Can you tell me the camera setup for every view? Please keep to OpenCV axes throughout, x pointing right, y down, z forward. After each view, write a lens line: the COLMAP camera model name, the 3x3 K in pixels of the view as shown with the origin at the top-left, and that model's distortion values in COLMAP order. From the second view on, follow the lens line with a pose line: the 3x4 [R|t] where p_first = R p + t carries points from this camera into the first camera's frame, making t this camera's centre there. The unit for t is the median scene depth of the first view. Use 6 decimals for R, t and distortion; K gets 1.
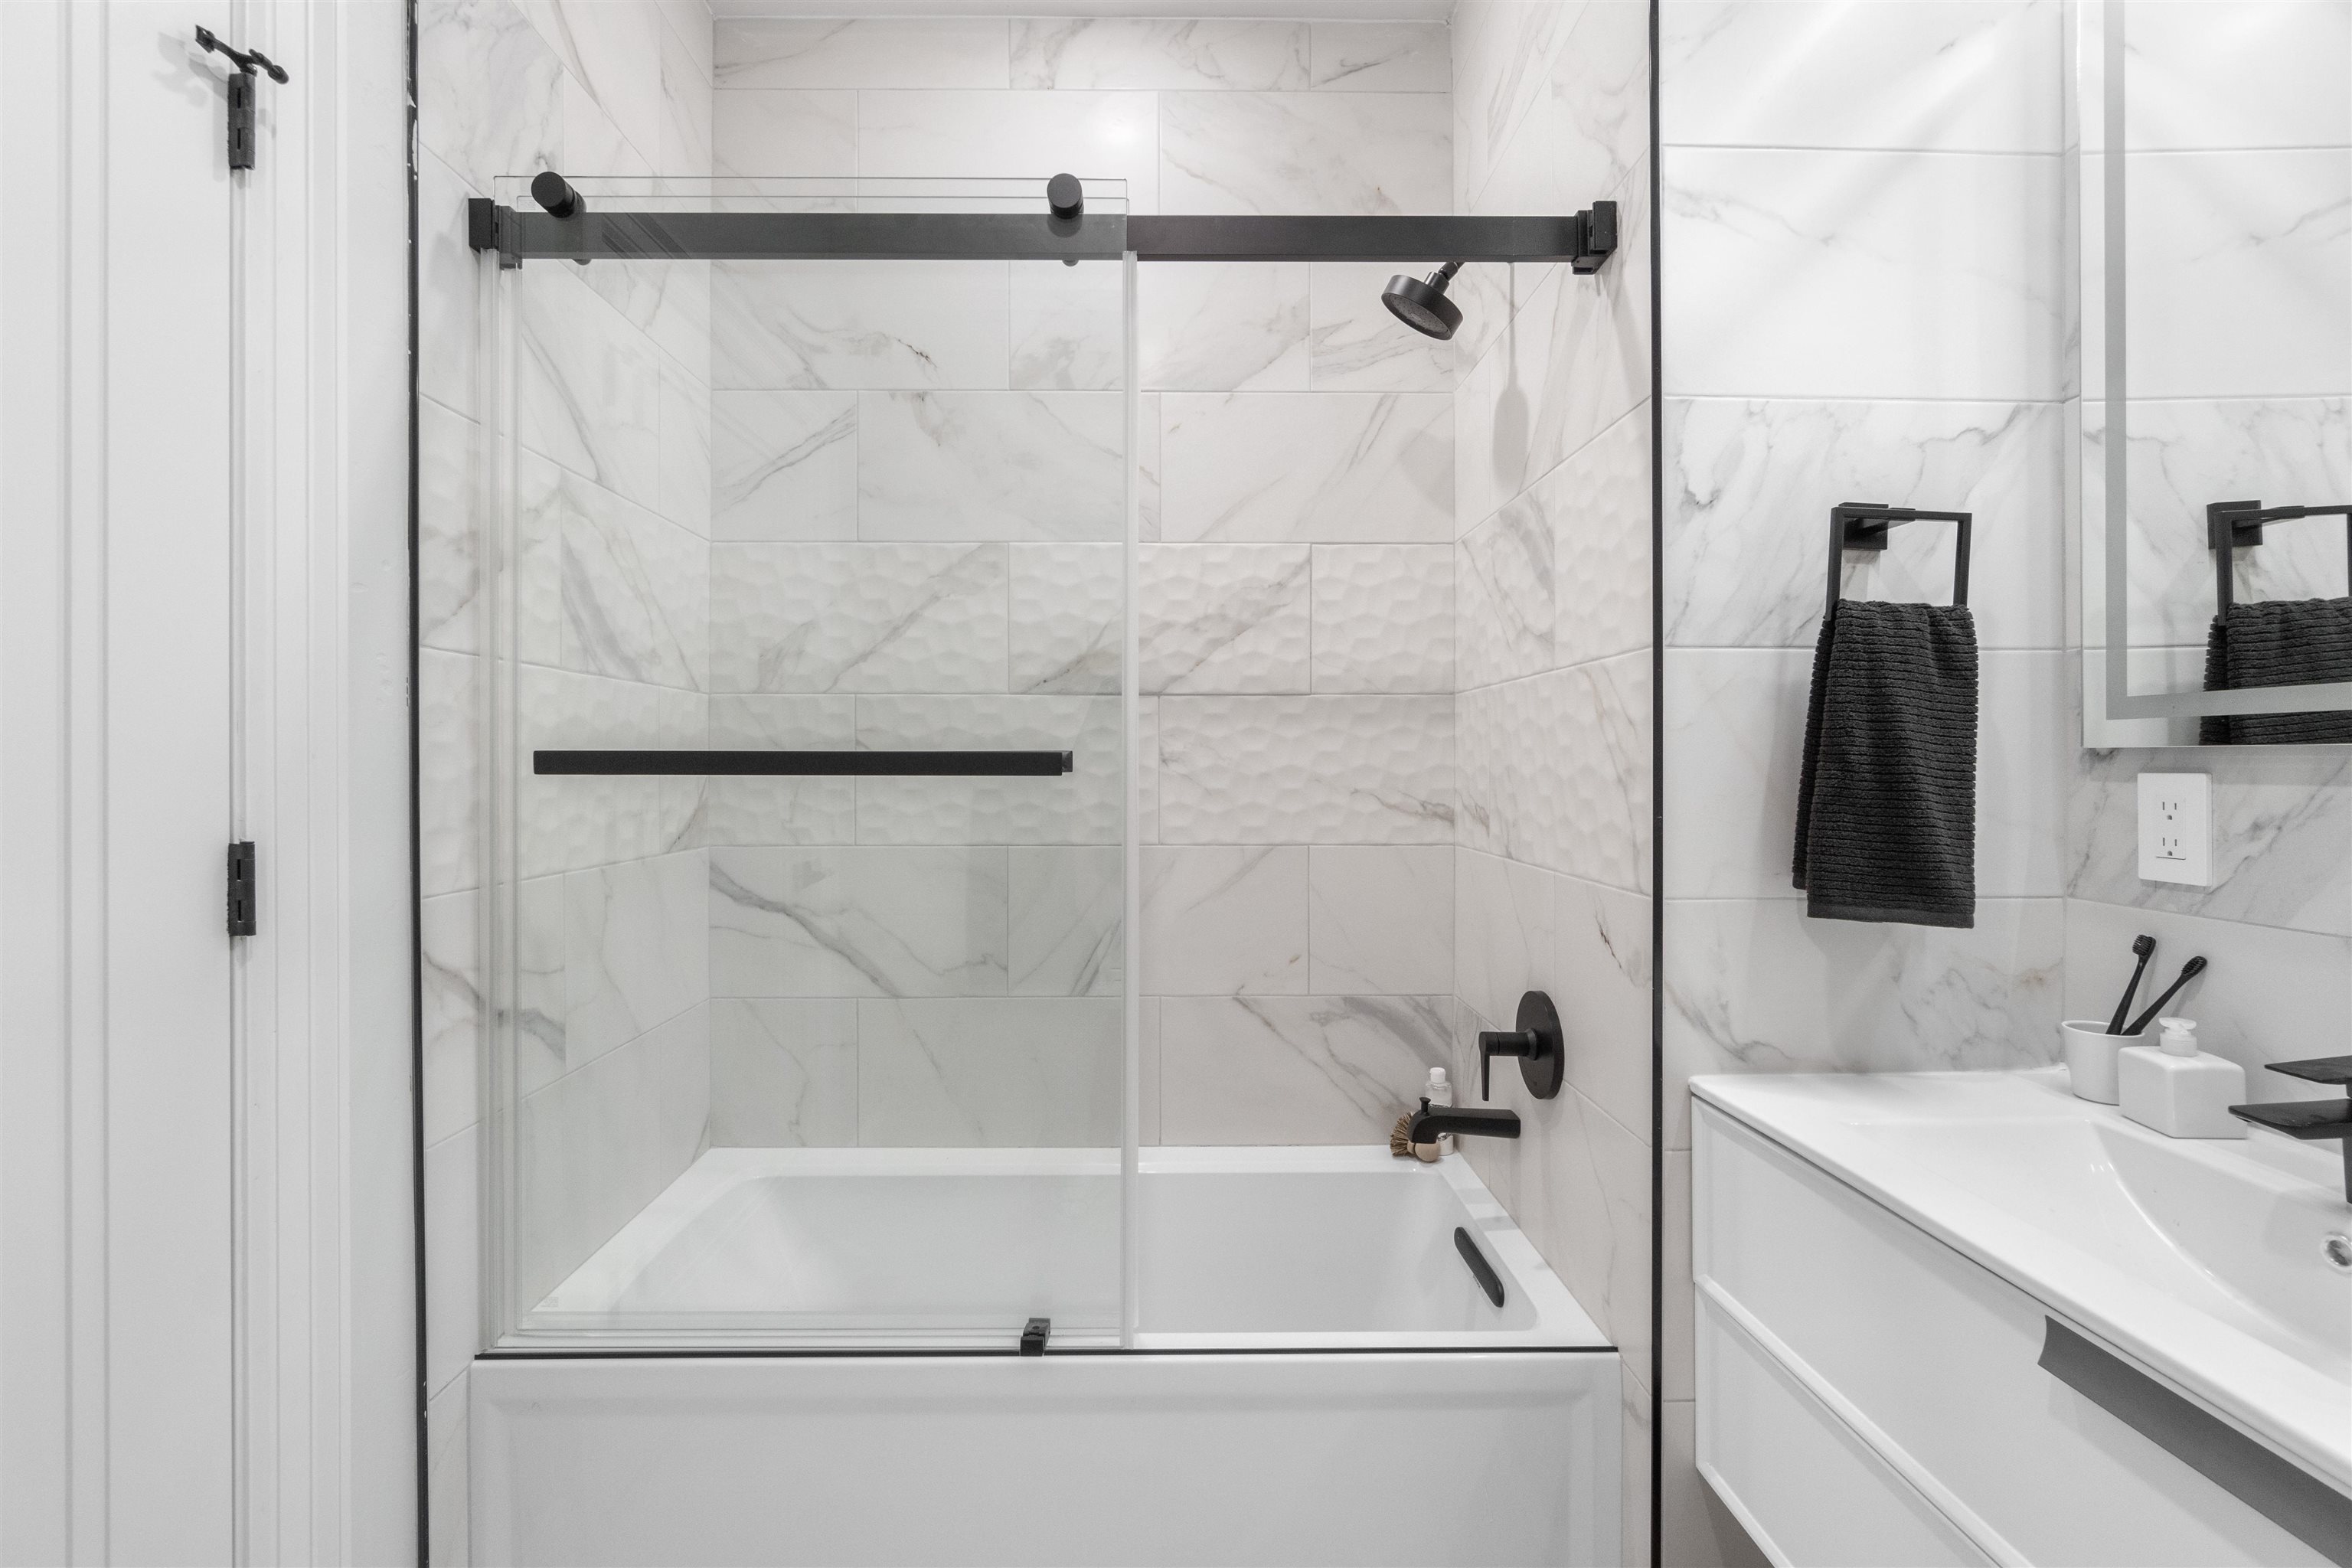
lens RADIAL K [[1021.7, 0, 1169.9], [0, 1021.7, 772.3], [0, 0, 1]] dist [-0.000888, 0.000112]
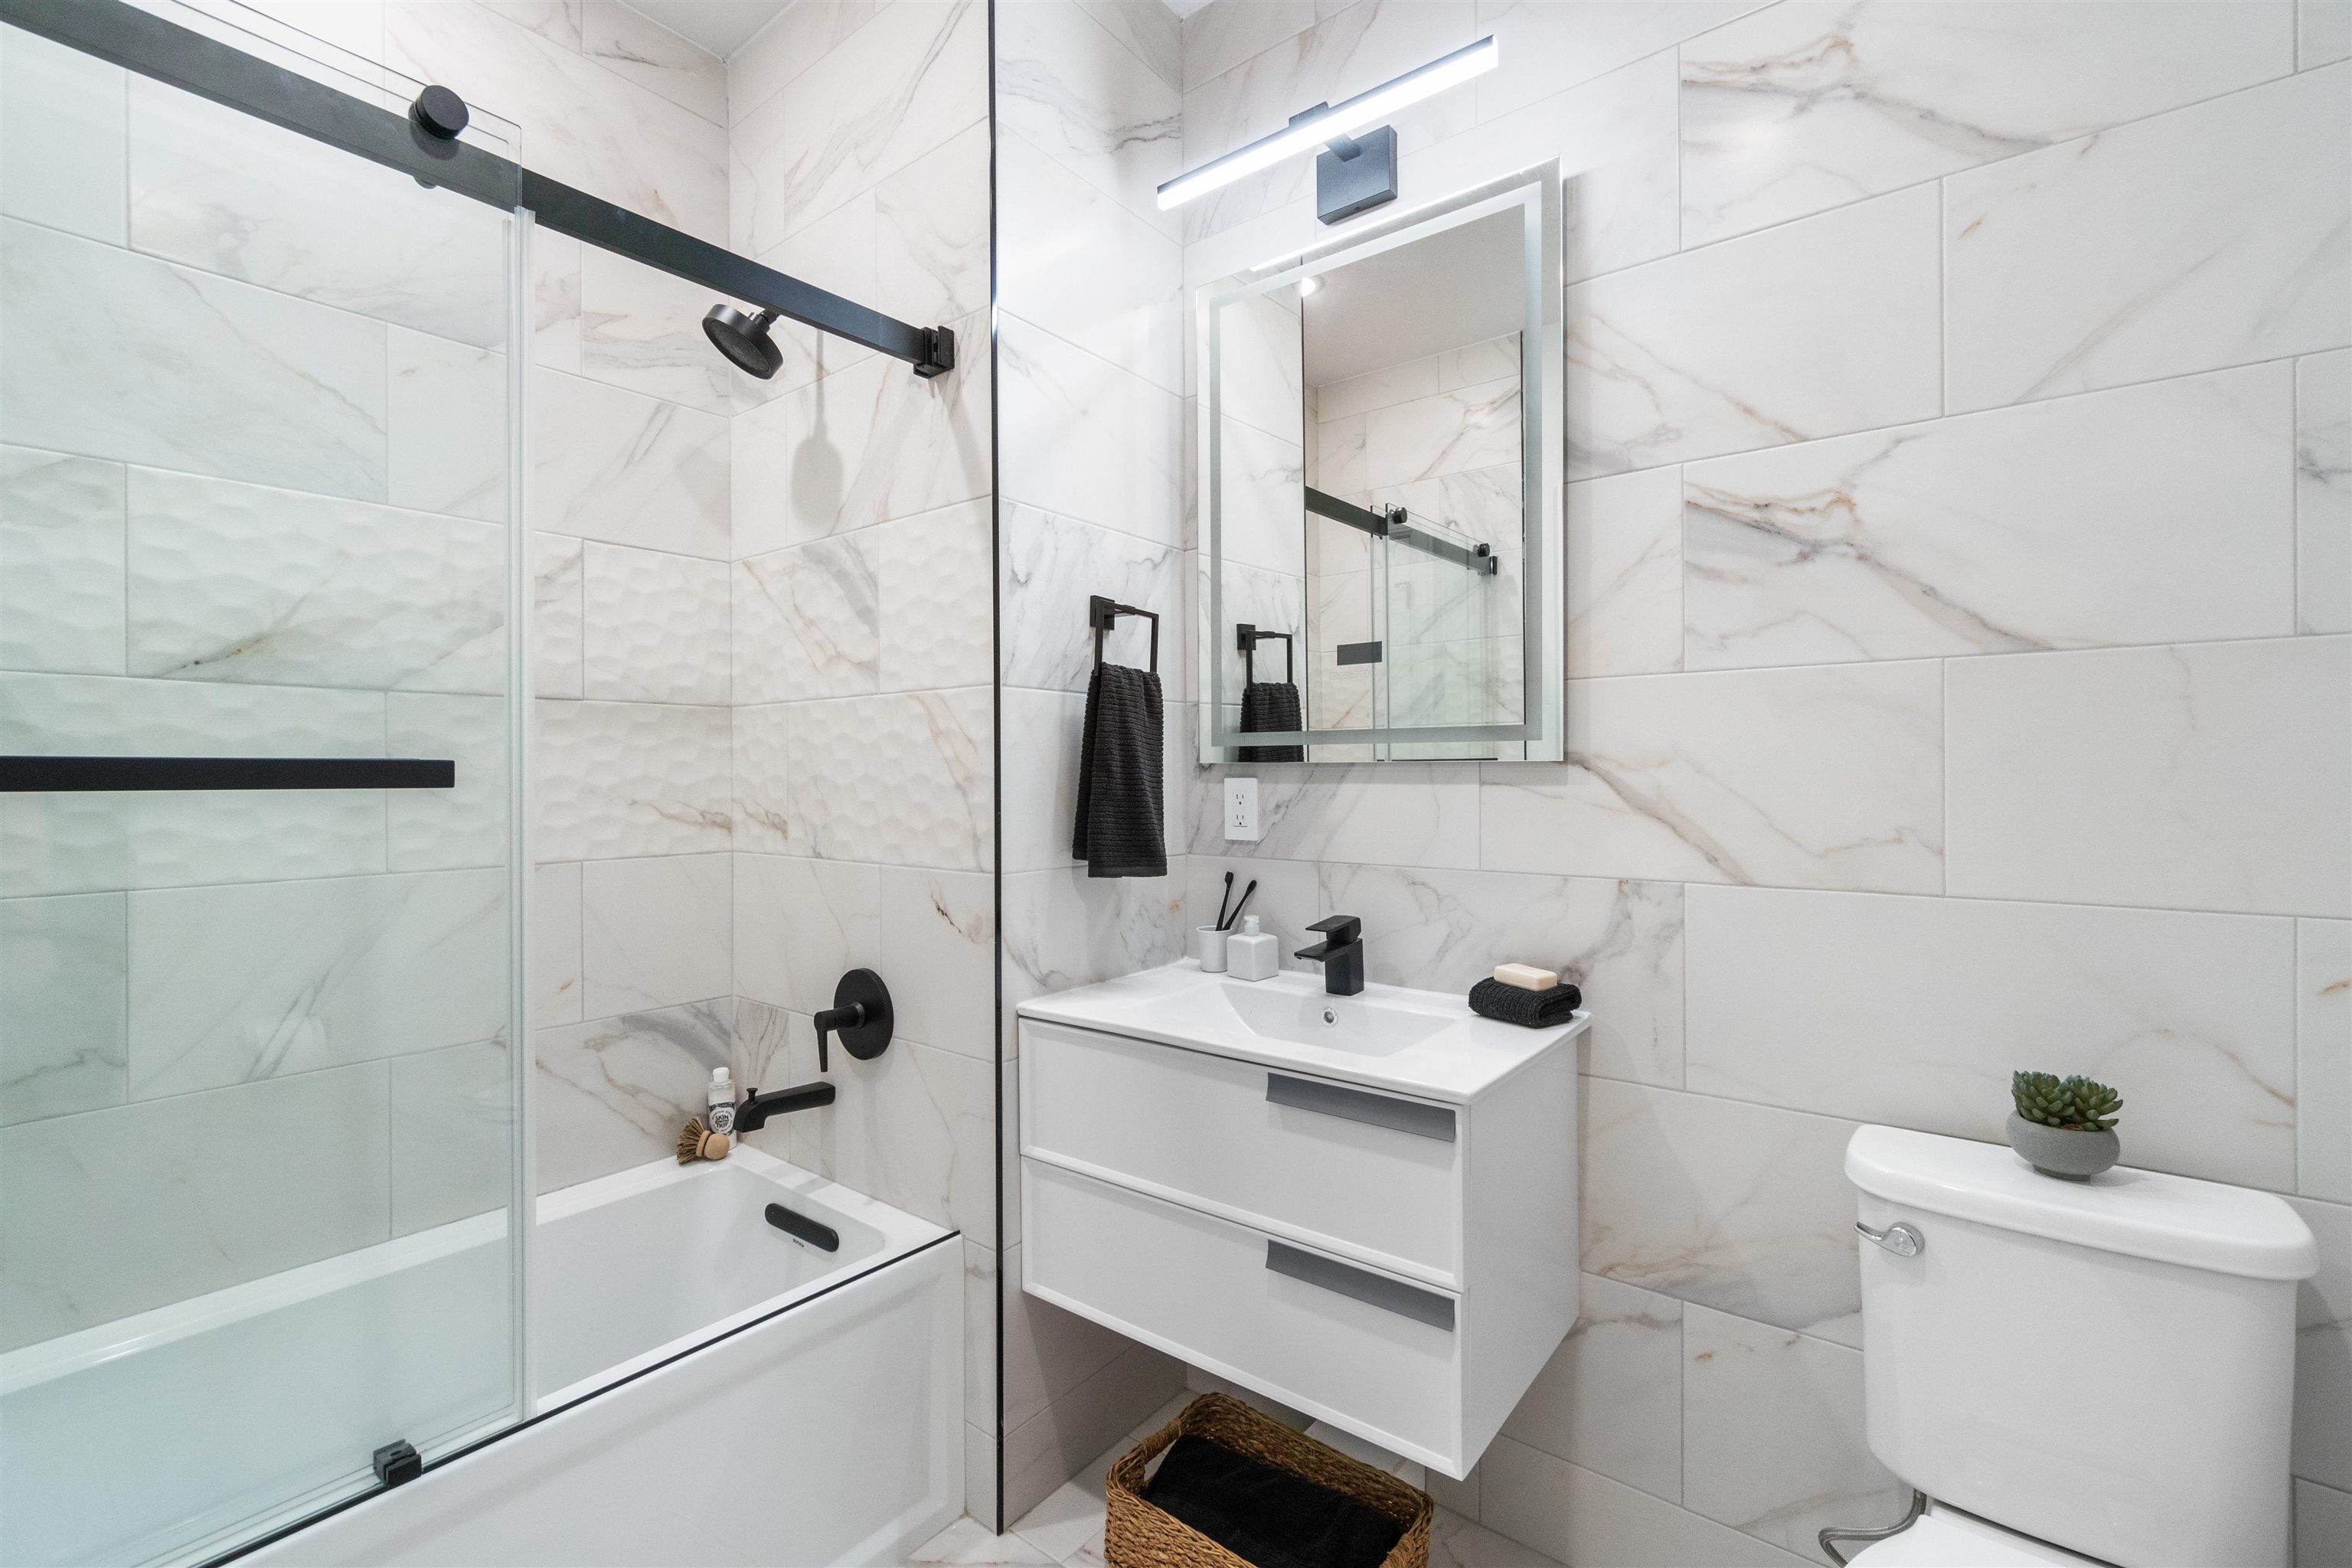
lens RADIAL K [[1028.6, 0, 1173.1], [0, 1028.6, 786.3], [0, 0, 1]] dist [-0.002780, -0.000741]
pose [[0.627925, -0.011862, 0.778183, -0.335932], [0.009282, 0.999927, 0.007752, 0.000672], [-0.778218, 0.002355, 0.627989, -0.014034]]
